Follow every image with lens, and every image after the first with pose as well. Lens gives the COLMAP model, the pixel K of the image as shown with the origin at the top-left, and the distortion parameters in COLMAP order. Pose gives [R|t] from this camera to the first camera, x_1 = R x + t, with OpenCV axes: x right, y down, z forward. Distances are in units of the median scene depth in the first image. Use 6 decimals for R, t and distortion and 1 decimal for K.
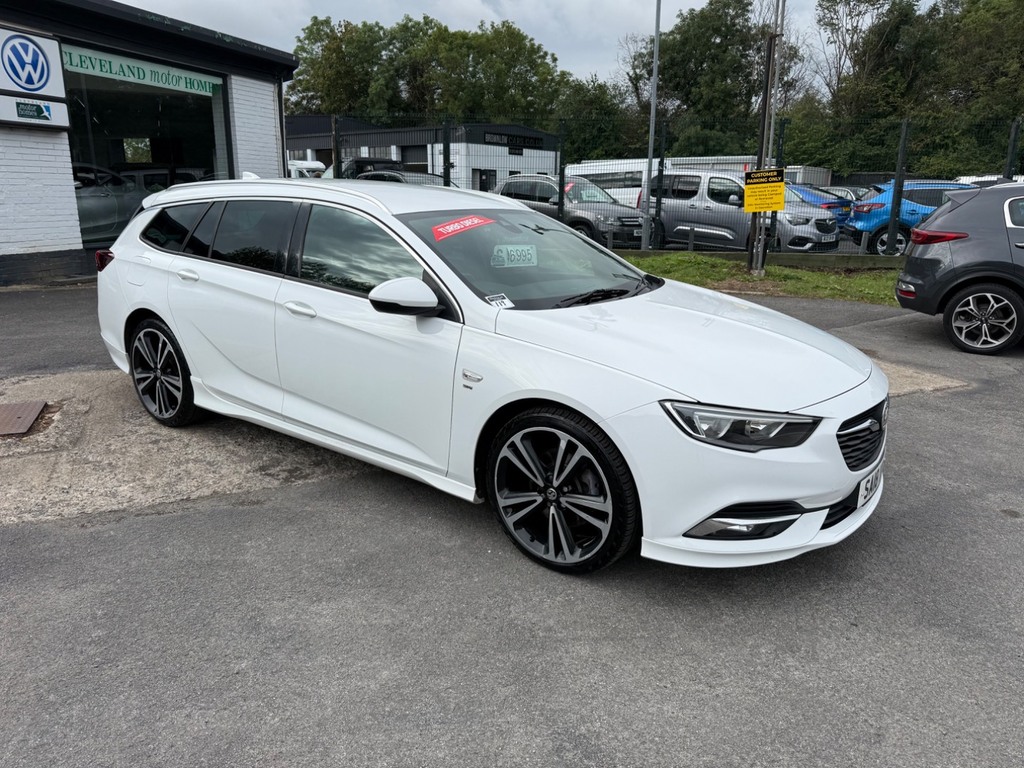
lens RADIAL K [[717.5, 0, 516.0], [0, 717.5, 385.6], [0, 0, 1]] dist [0.013832, -0.016752]
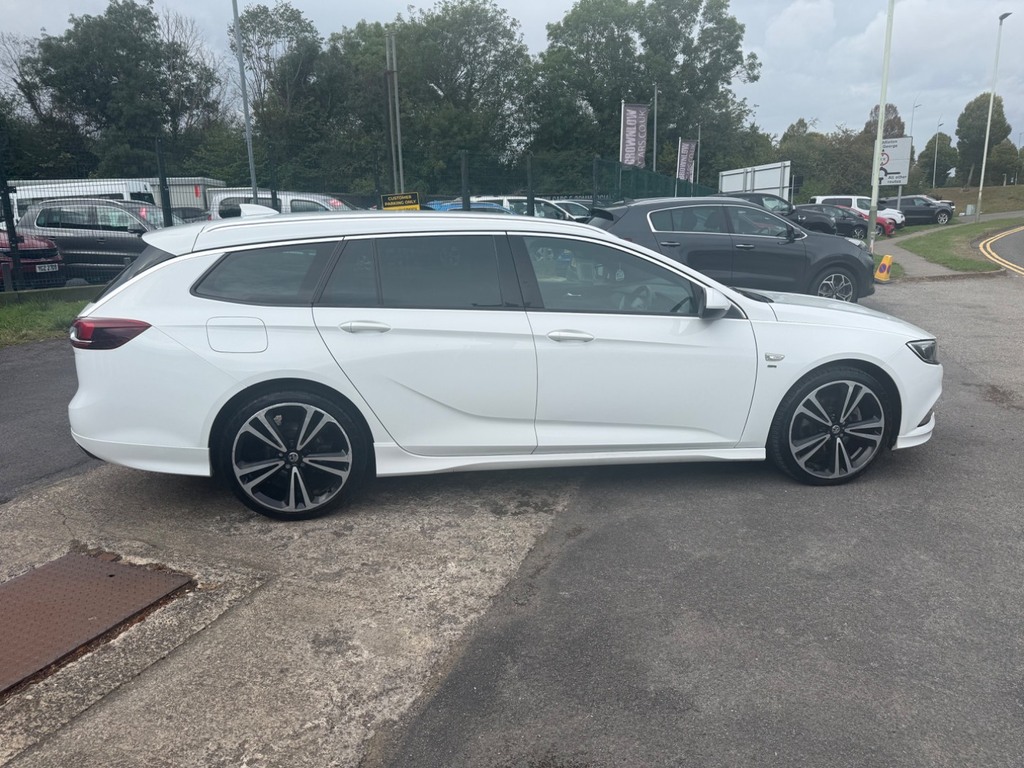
lens RADIAL K [[717.5, 0, 549.7], [0, 717.5, 374.3], [0, 0, 1]] dist [0.013832, -0.016752]
pose [[0.716490, -0.181281, 0.673632, -0.956131], [0.209333, 0.977015, 0.040272, -0.093866], [-0.665449, 0.112159, 0.737969, 0.251569]]
